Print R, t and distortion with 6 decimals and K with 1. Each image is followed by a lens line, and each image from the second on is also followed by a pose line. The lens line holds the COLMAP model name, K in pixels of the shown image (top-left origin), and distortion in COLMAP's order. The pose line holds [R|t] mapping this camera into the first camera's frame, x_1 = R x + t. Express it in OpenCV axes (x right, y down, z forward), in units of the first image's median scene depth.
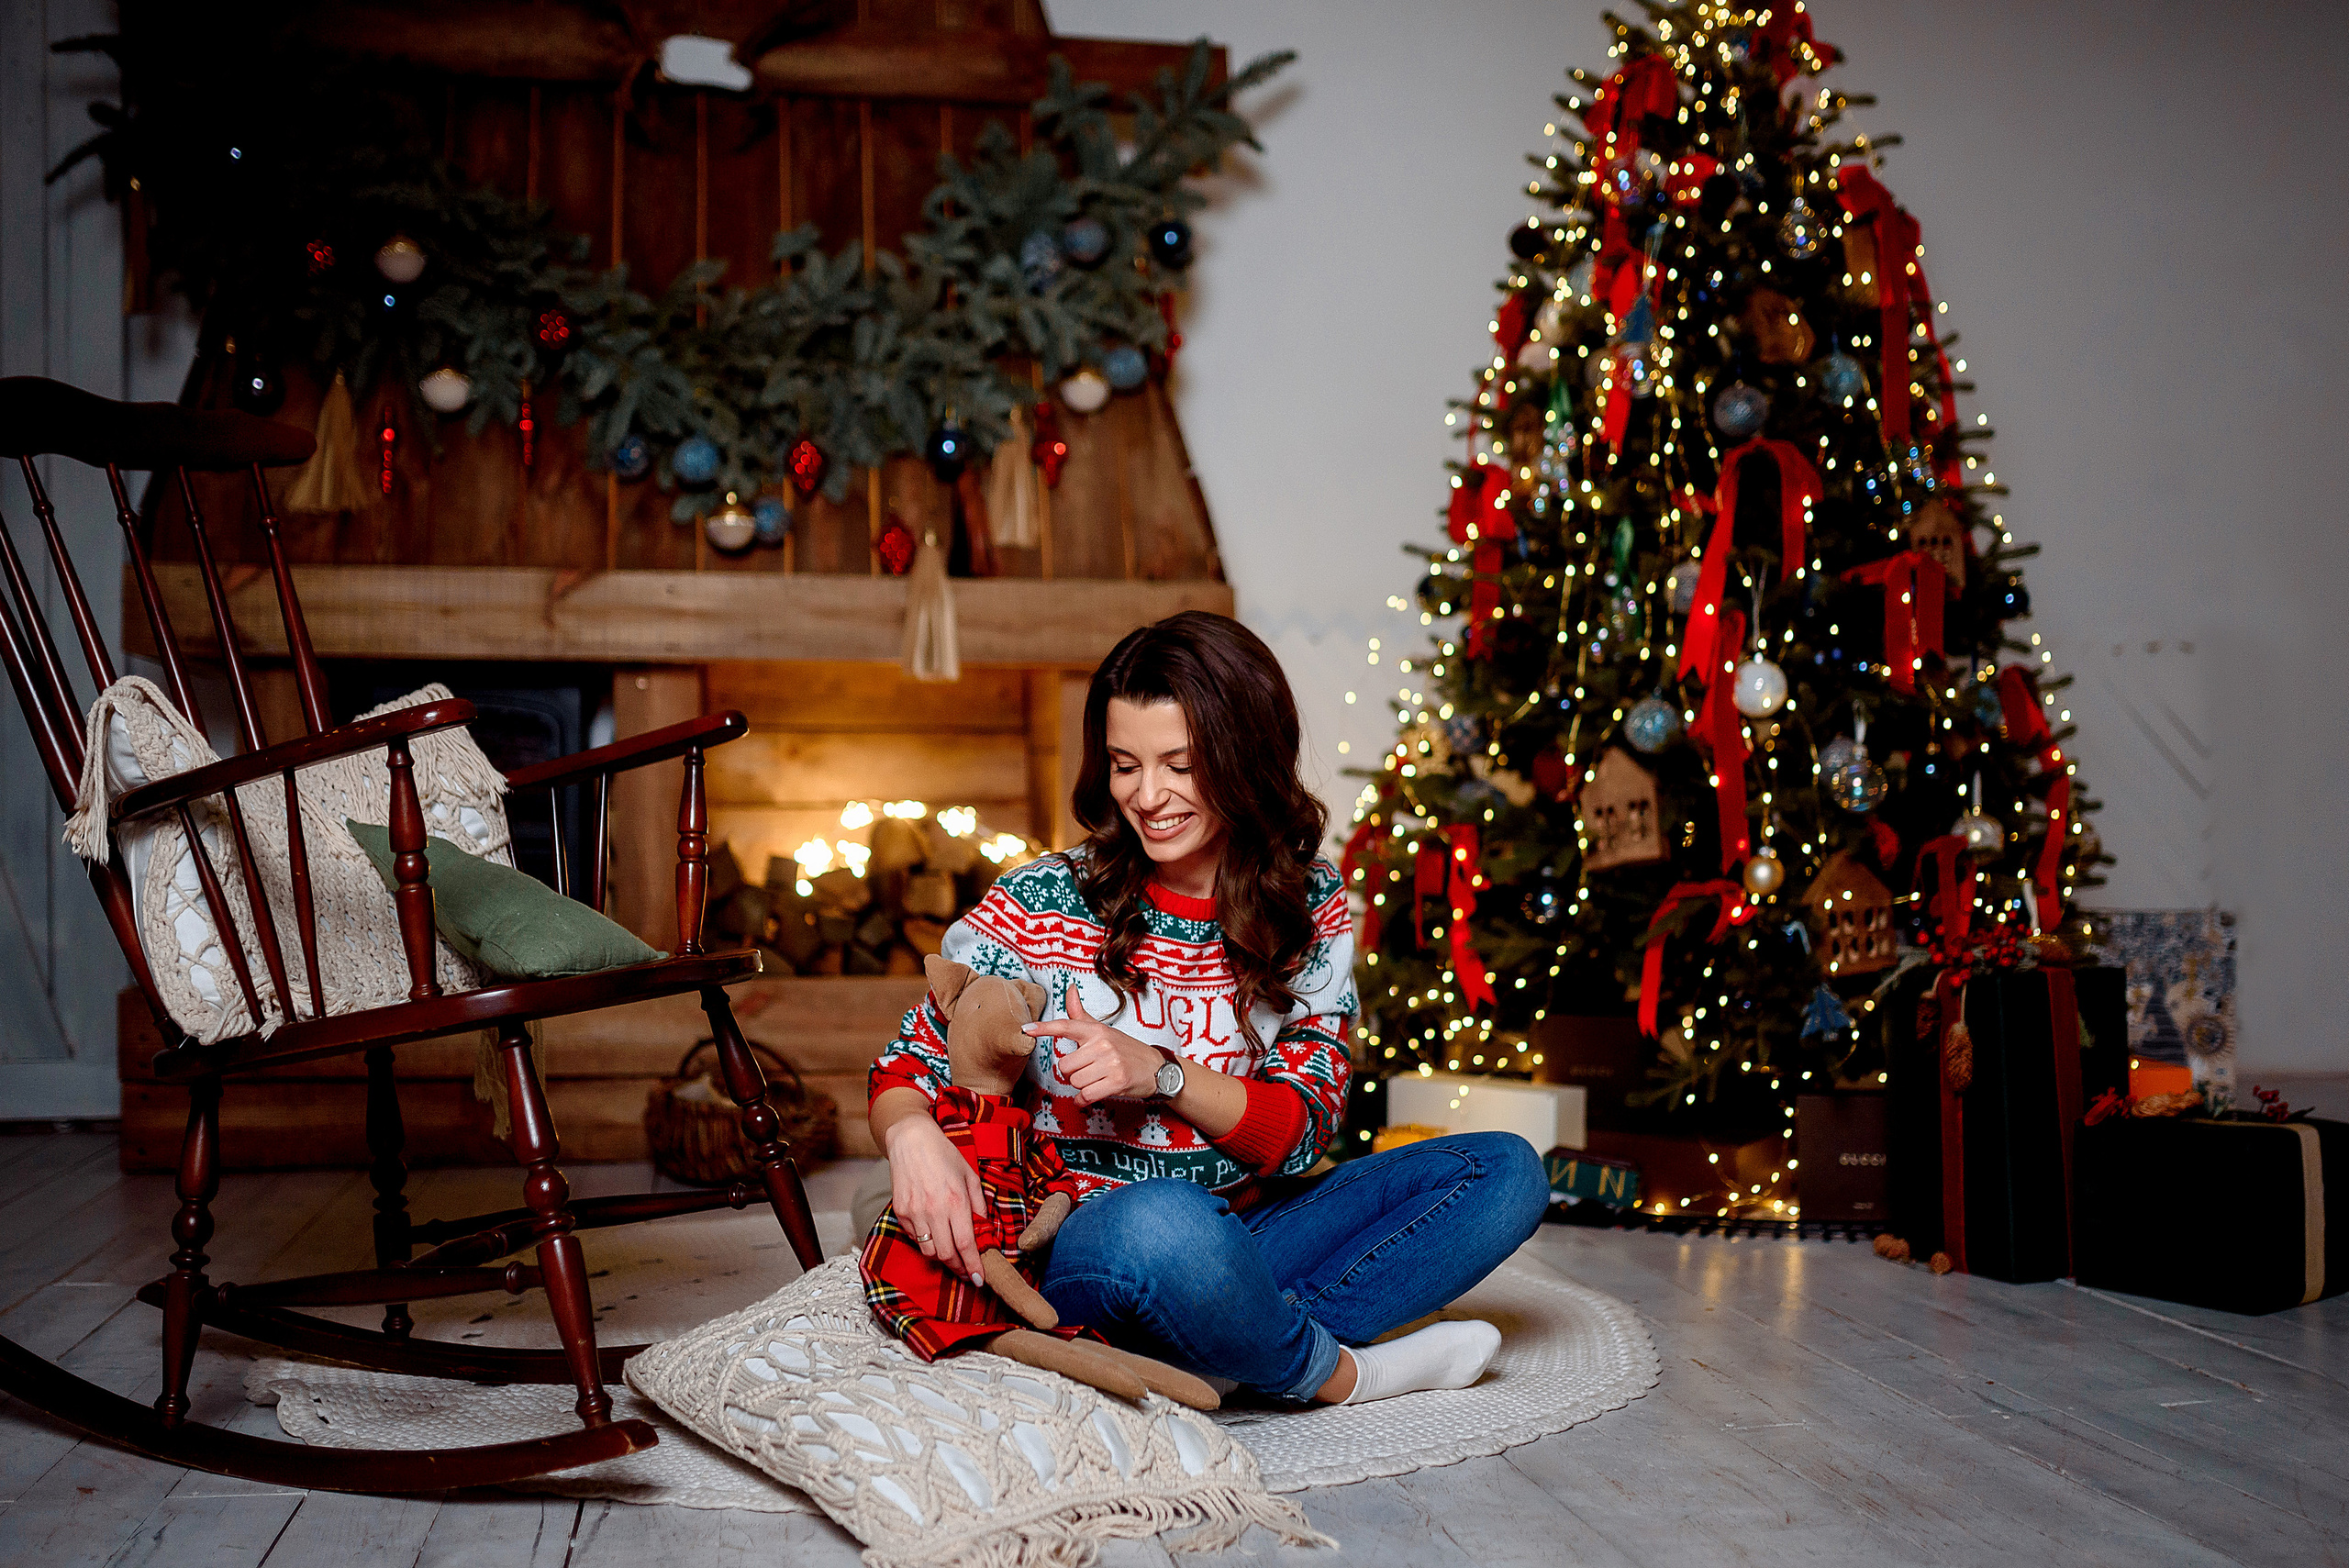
lens RADIAL K [[2486.6, 0, 1174.5], [0, 2486.6, 784.0], [0, 0, 1]] dist [0.005704, 0.008485]
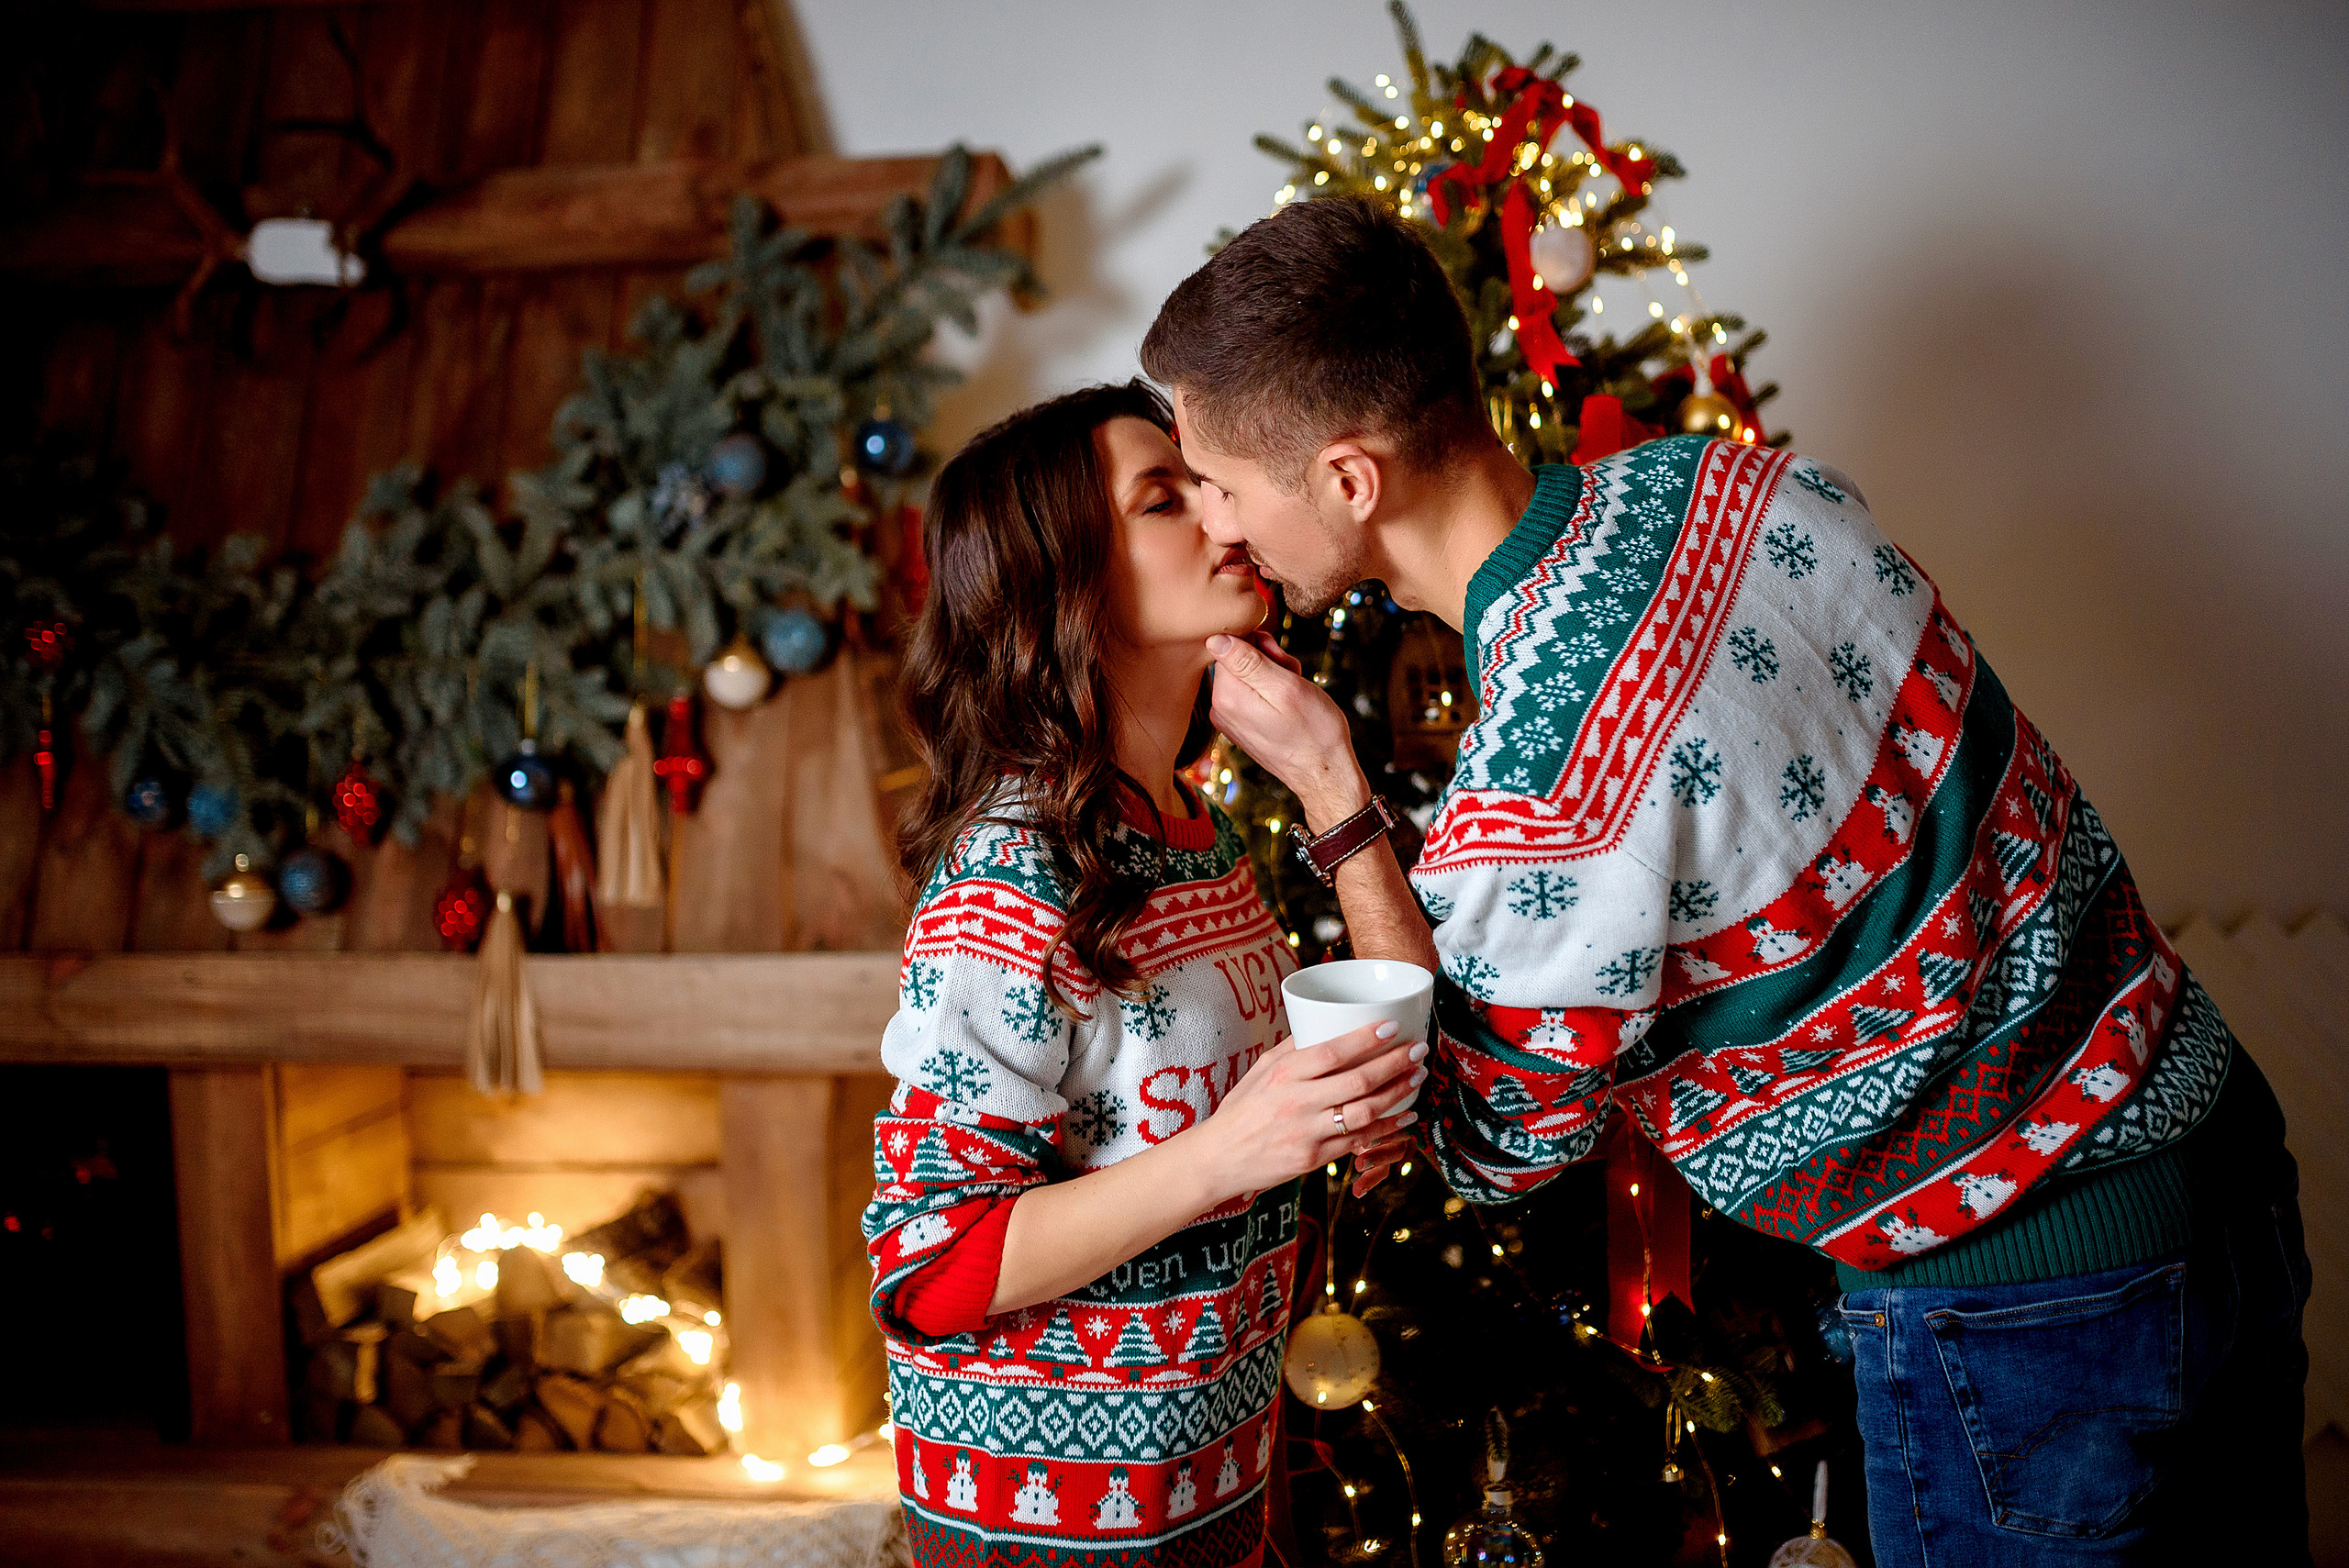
lens RADIAL K [[2484.7, 0, 1082.9], [0, 2484.7, 791.4], [0, 0, 1]] dist [-0.018968, 0.033237]
pose [[0.941884, 0.001246, -0.335935, 0.310528], [0.023892, 0.997212, 0.070688, -0.178003], [0.335086, -0.074606, 0.939229, 0.355861]]
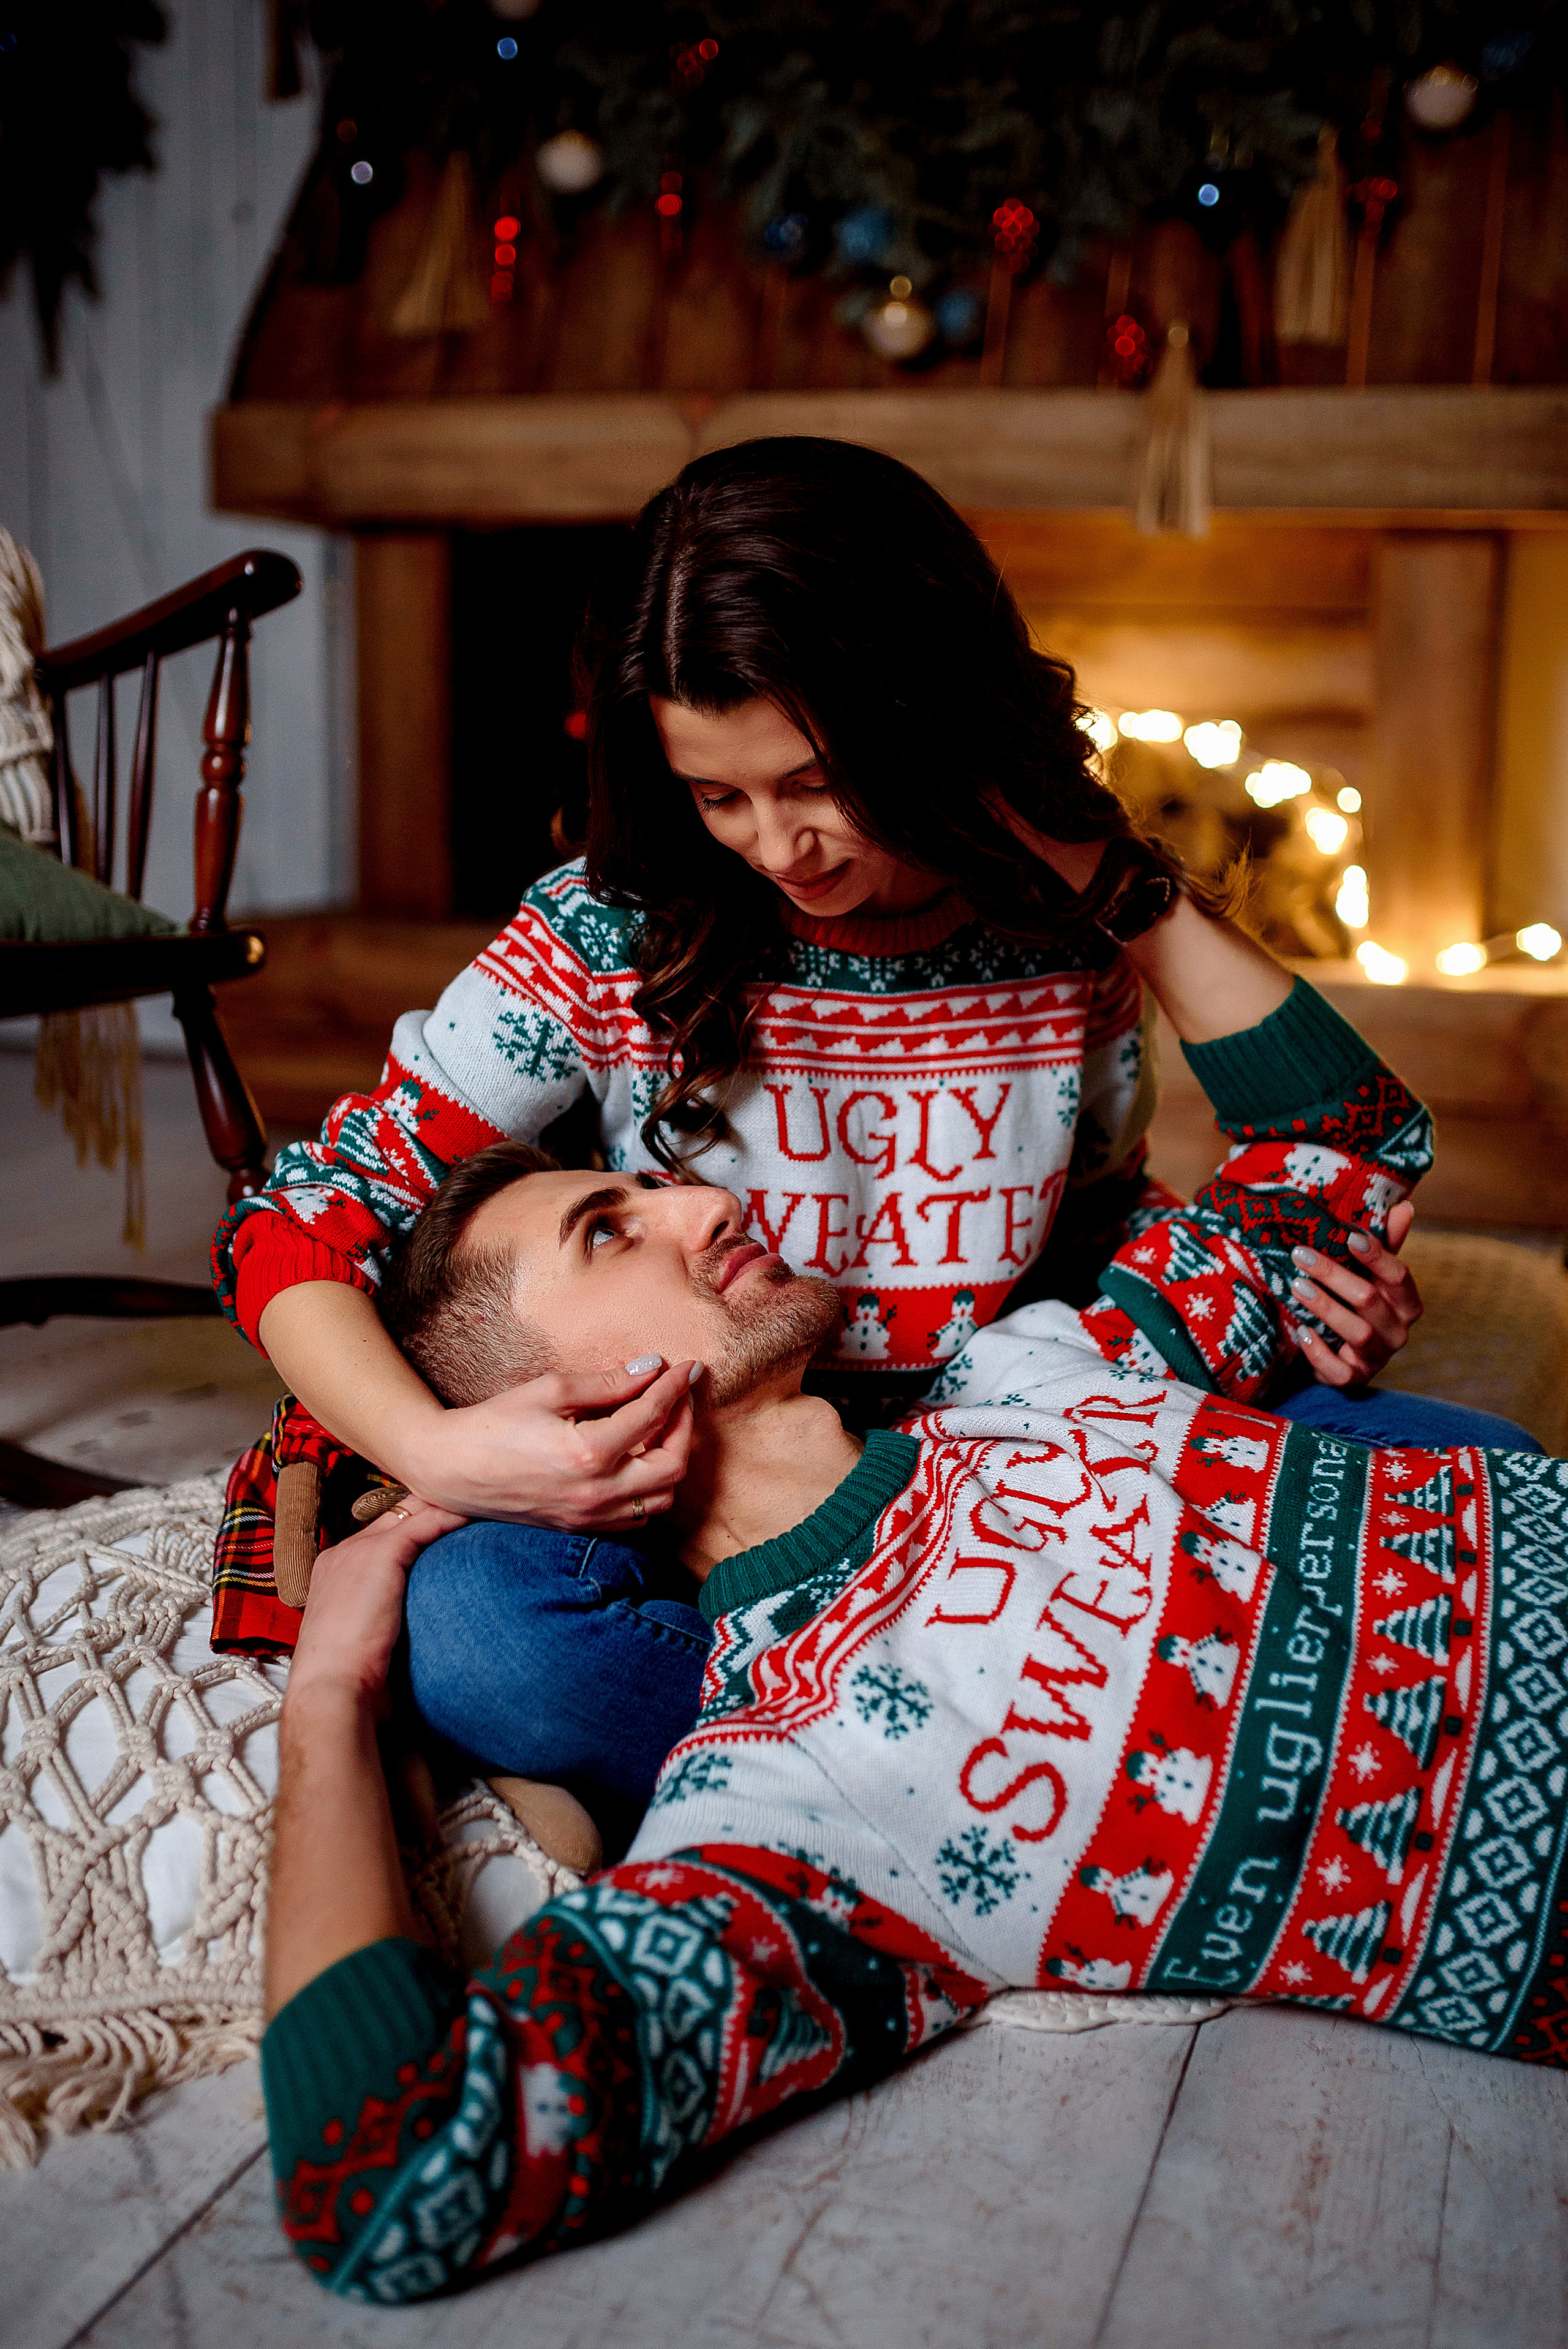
lens RADIAL K [[2484.4, 0, 742.5], [0, 2484.4, 1168.6], [0, 0, 1]] dist [-0.018968, 0.033237]
pose [[0.890549, 0.099150, -0.443951, 0.125617], [-0.011556, 0.980573, 0.195815, -0.002722], [0.454741, -0.169252, 0.874393, 0.282365]]
